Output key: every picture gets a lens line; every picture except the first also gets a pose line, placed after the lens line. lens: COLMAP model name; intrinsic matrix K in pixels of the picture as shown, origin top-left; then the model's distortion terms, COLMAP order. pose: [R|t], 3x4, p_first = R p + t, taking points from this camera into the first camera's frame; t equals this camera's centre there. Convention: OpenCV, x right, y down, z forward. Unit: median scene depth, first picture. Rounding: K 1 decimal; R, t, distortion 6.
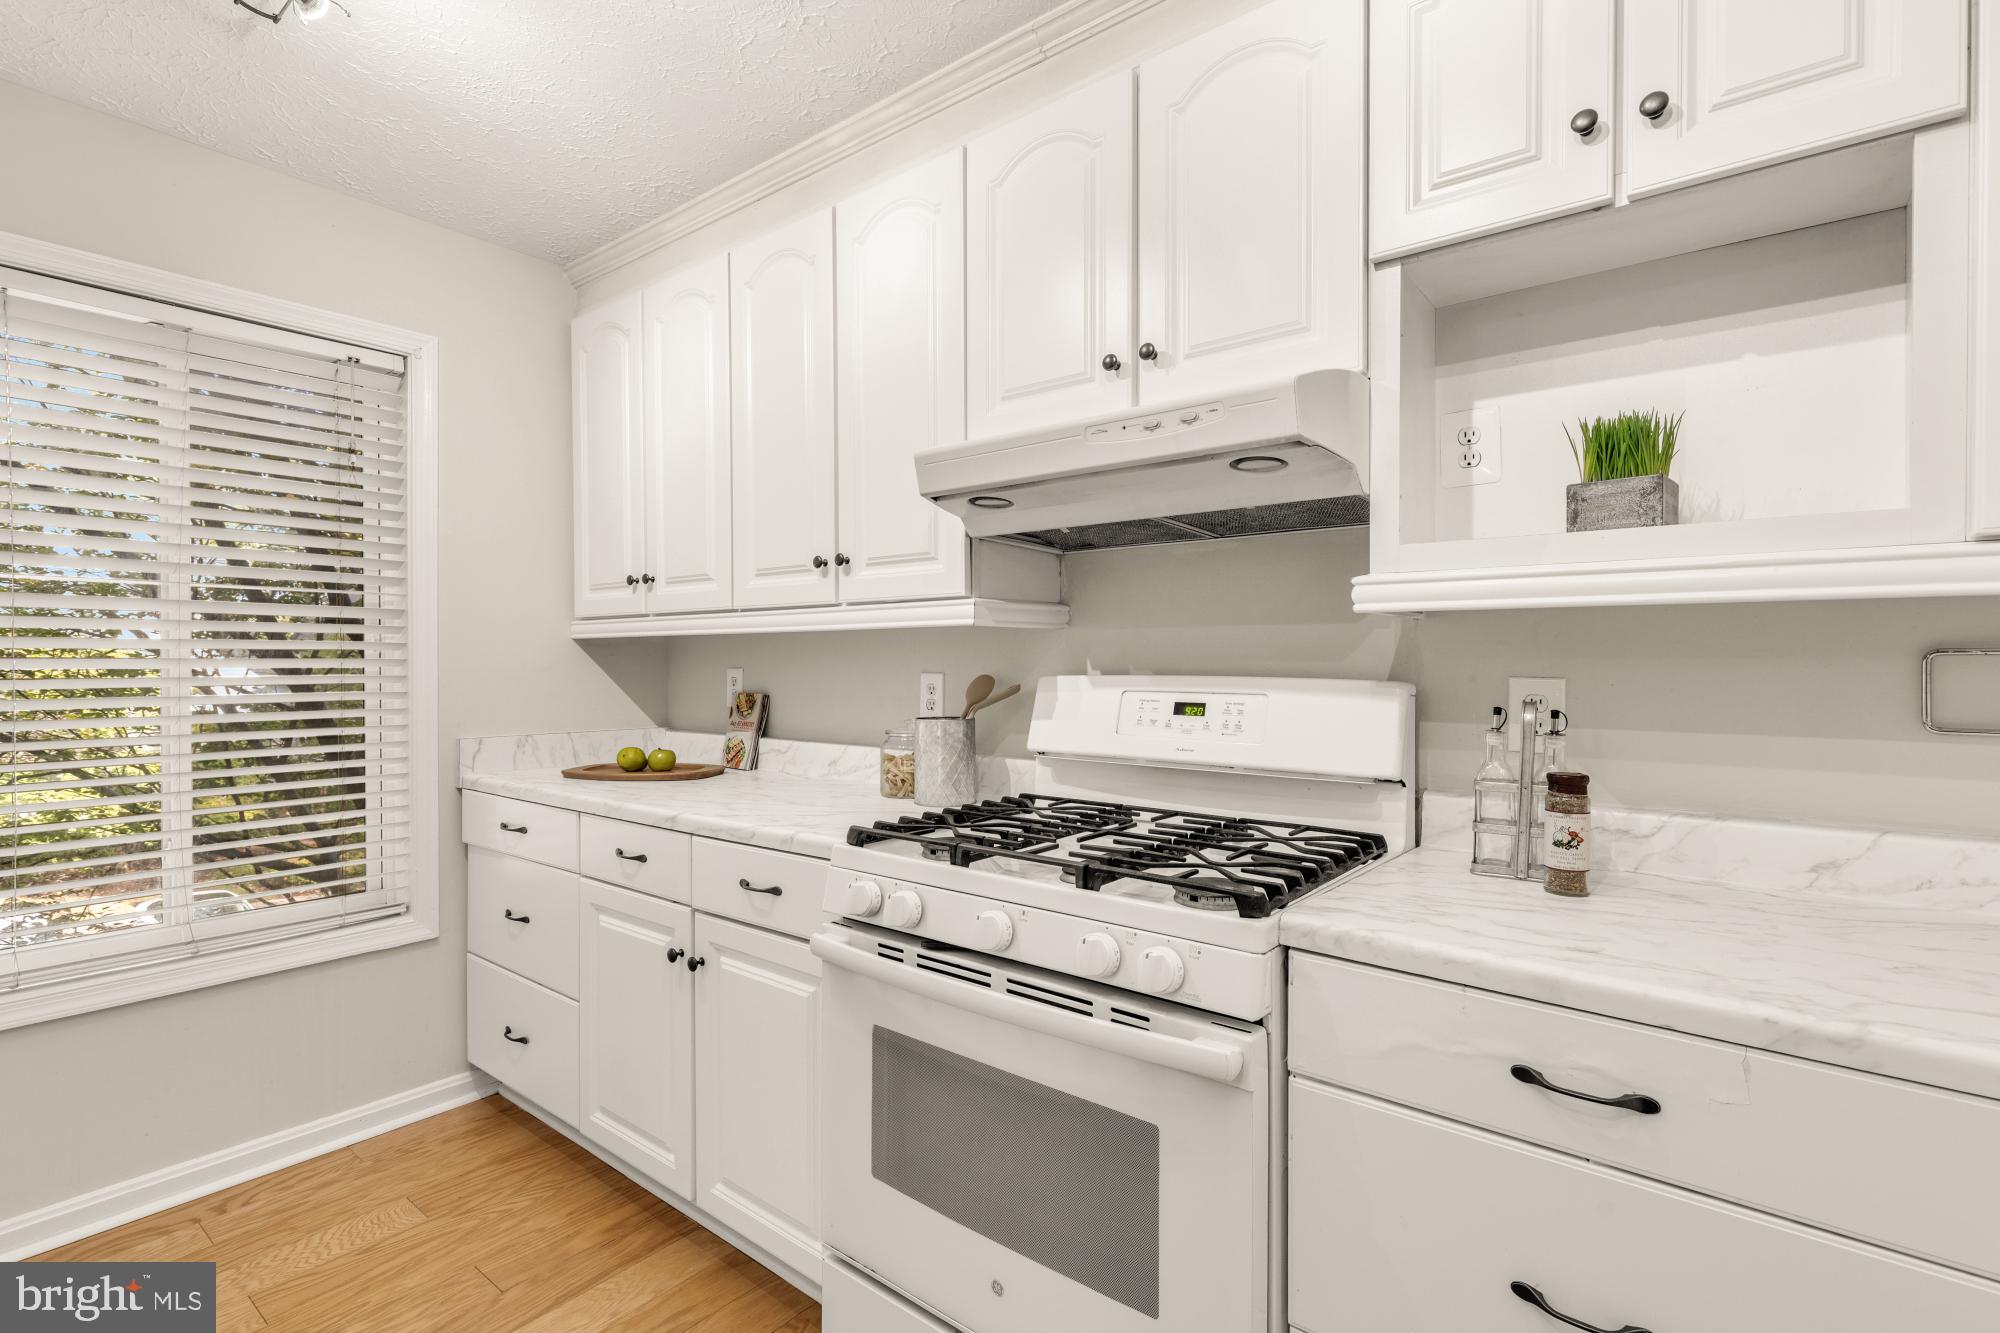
lens RADIAL K [[918.8, 0, 1001.6], [0, 918.8, 660.8], [0, 0, 1]] dist [0.007467, -0.002903]
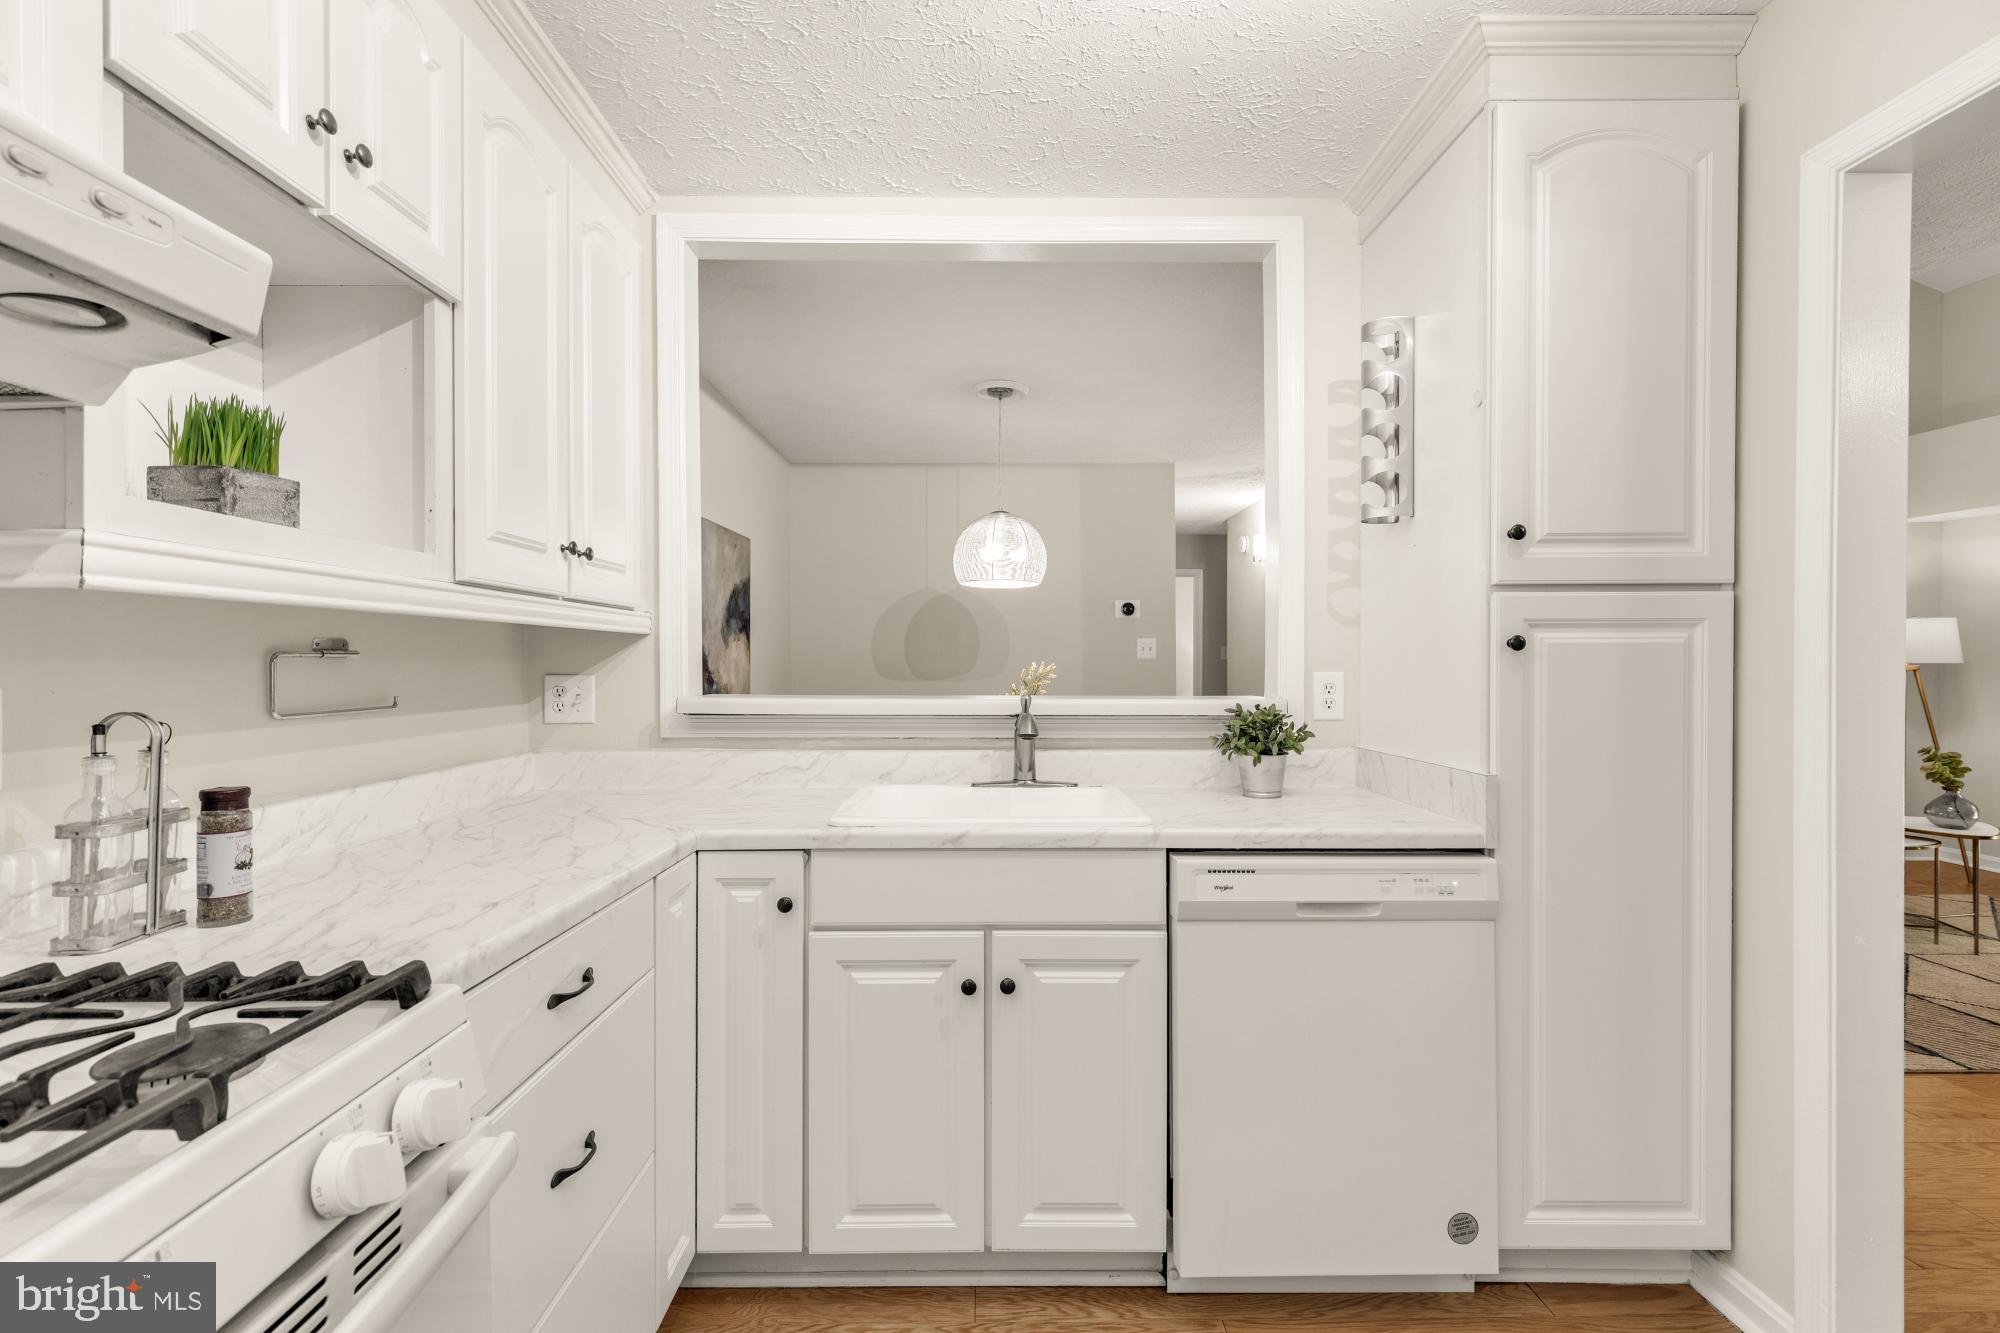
lens RADIAL K [[918.8, 0, 1003.2], [0, 918.8, 667.5], [0, 0, 1]] dist [0.007467, -0.002903]
pose [[-0.631888, -0.005166, 0.775042, -0.406757], [0.004879, 0.999931, 0.010643, -0.000691], [-0.775044, 0.010506, -0.631820, 0.716253]]
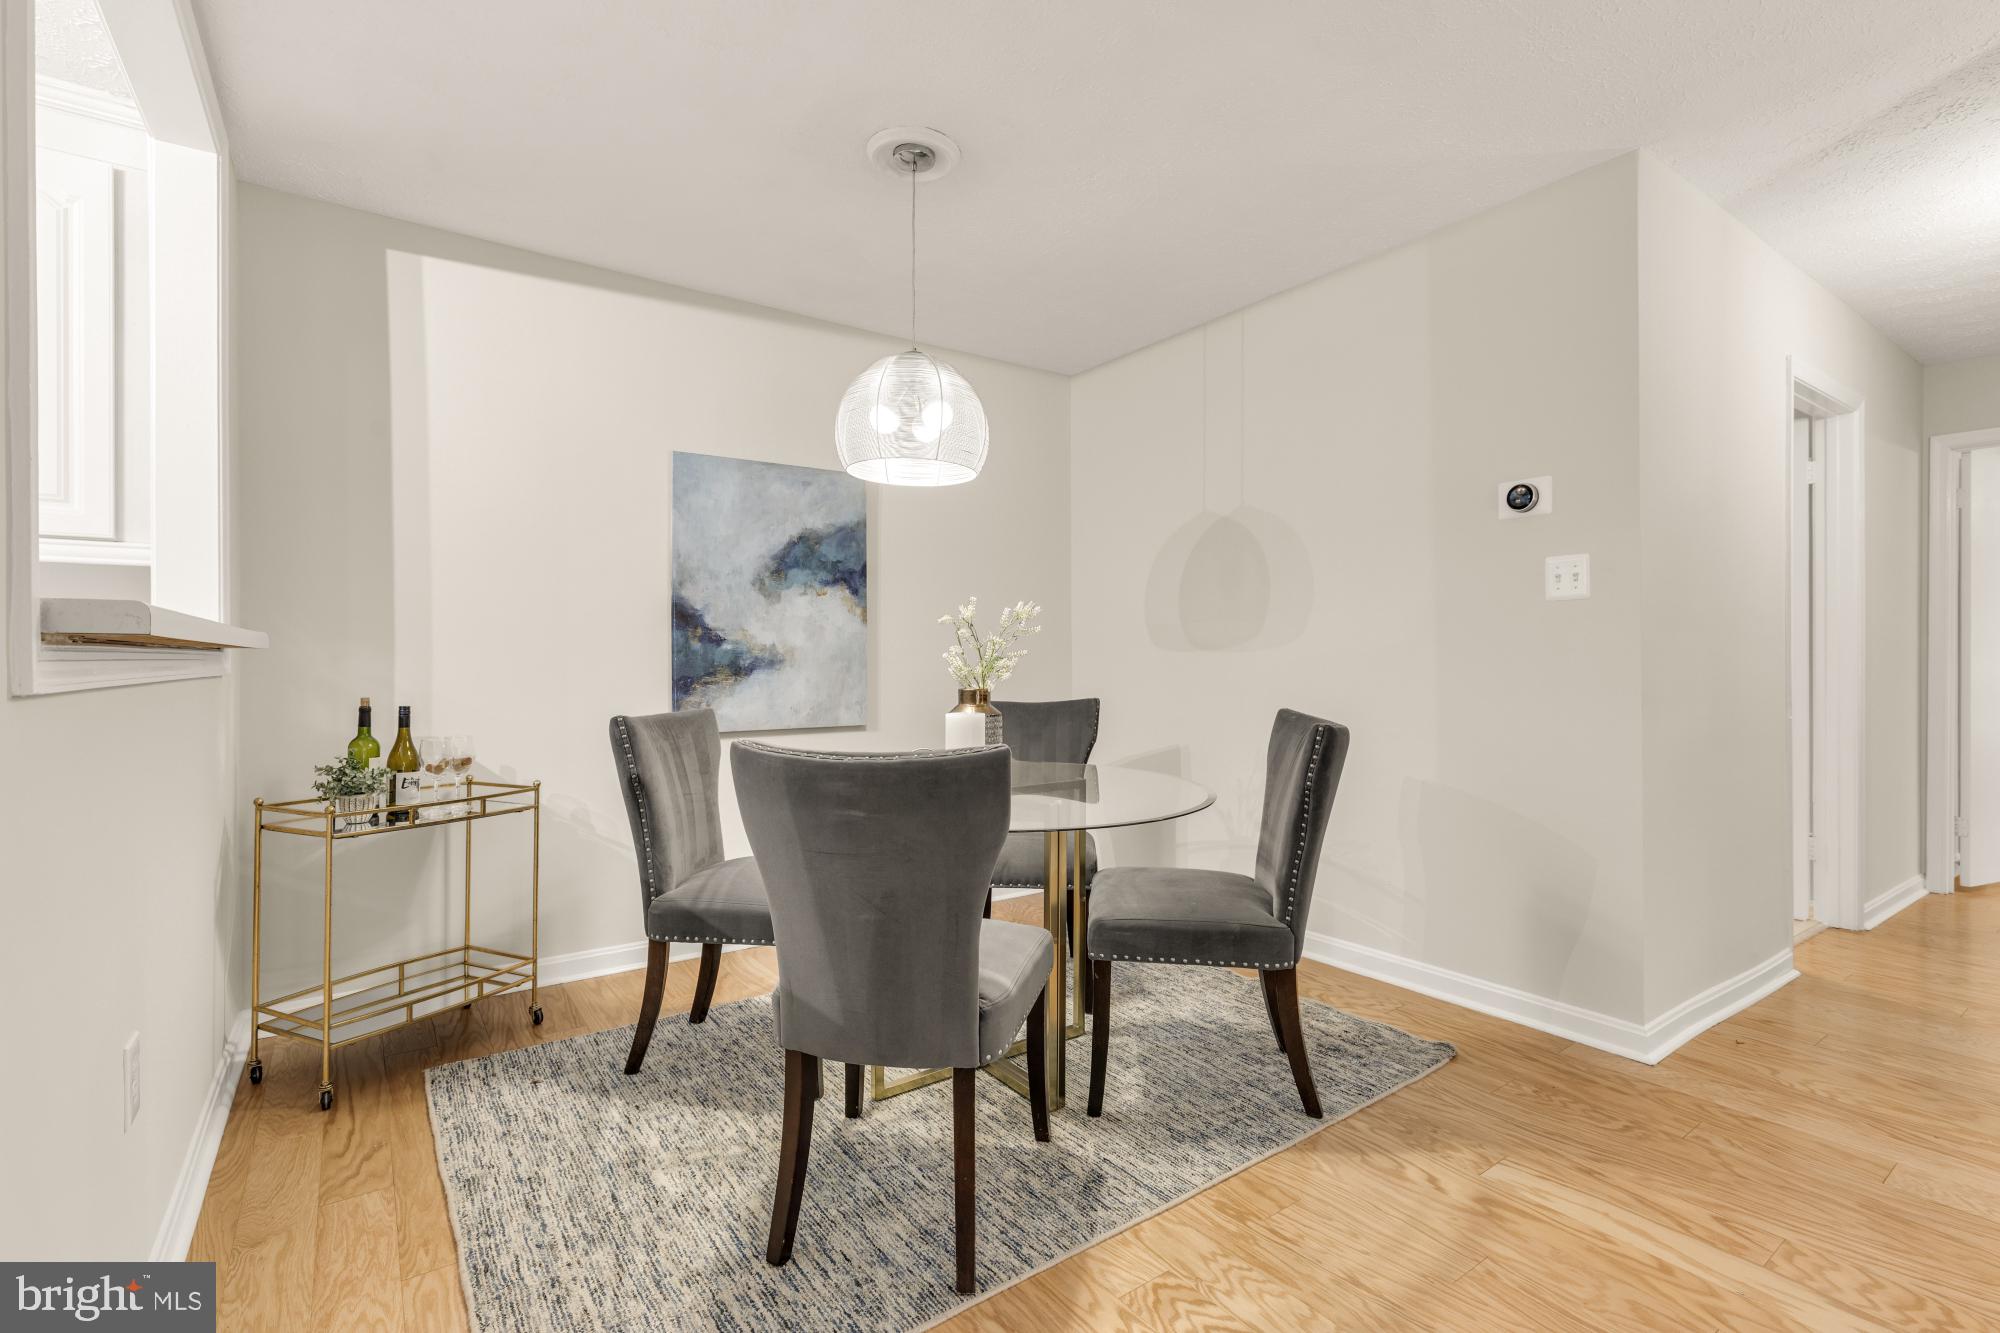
lens RADIAL K [[918.8, 0, 989.7], [0, 918.8, 662.0], [0, 0, 1]] dist [0.007467, -0.002903]
pose [[0.290075, 0.001455, 0.957003, 0.068924], [0.004490, 0.999986, -0.002882, 0.109607], [-0.956993, 0.005133, 0.290064, -1.267303]]
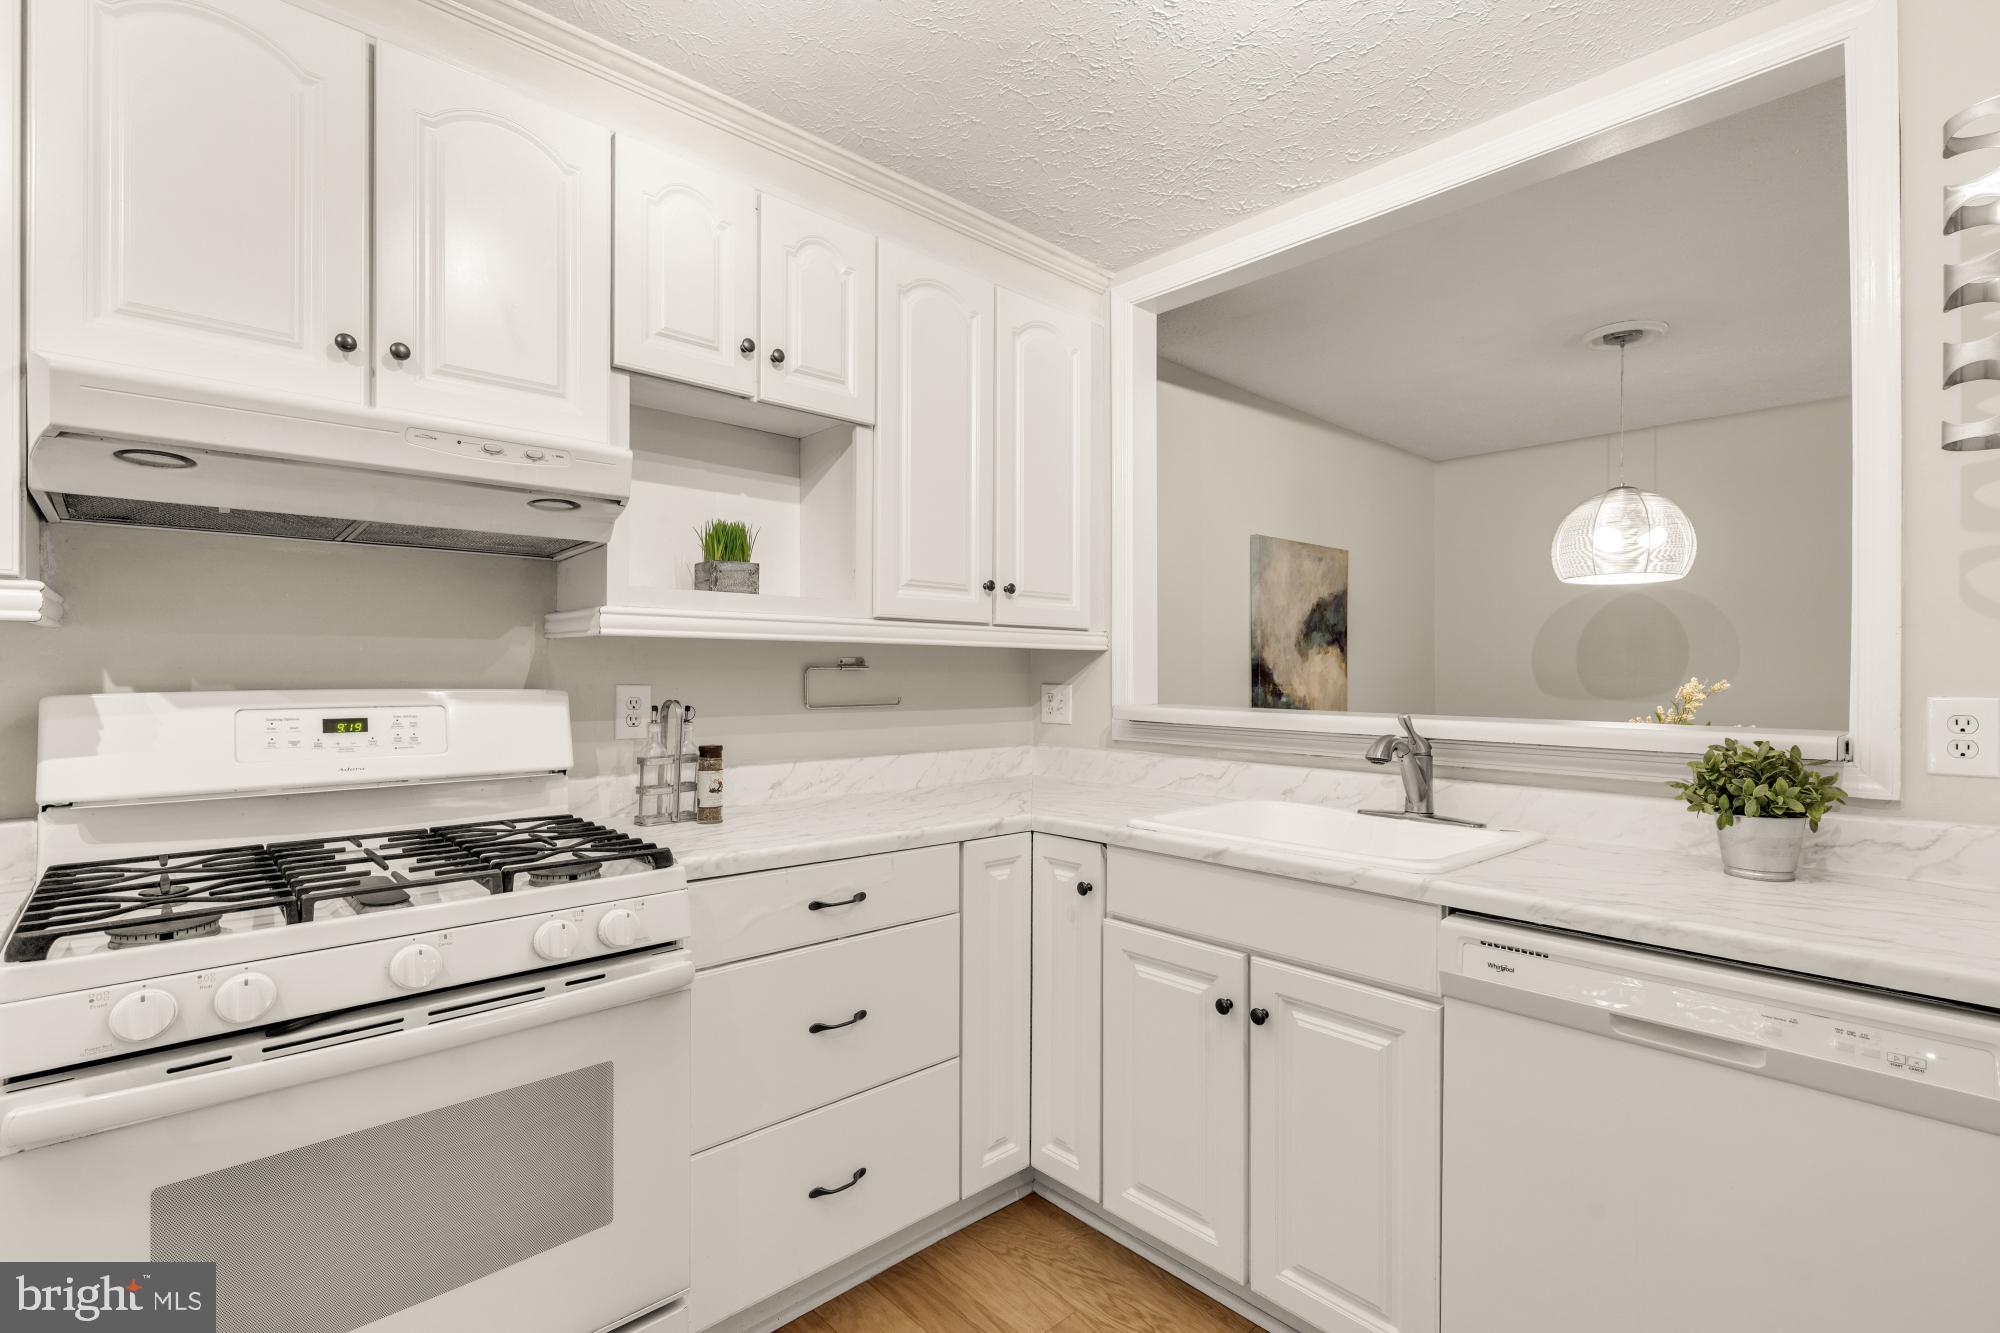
lens RADIAL K [[918.8, 0, 991.7], [0, 918.8, 673.8], [0, 0, 1]] dist [0.007467, -0.002903]
pose [[0.153256, -0.001561, 0.988185, -0.620098], [0.000995, 0.999998, 0.001425, -0.000438], [-0.988186, 0.000765, 0.153257, 0.214121]]
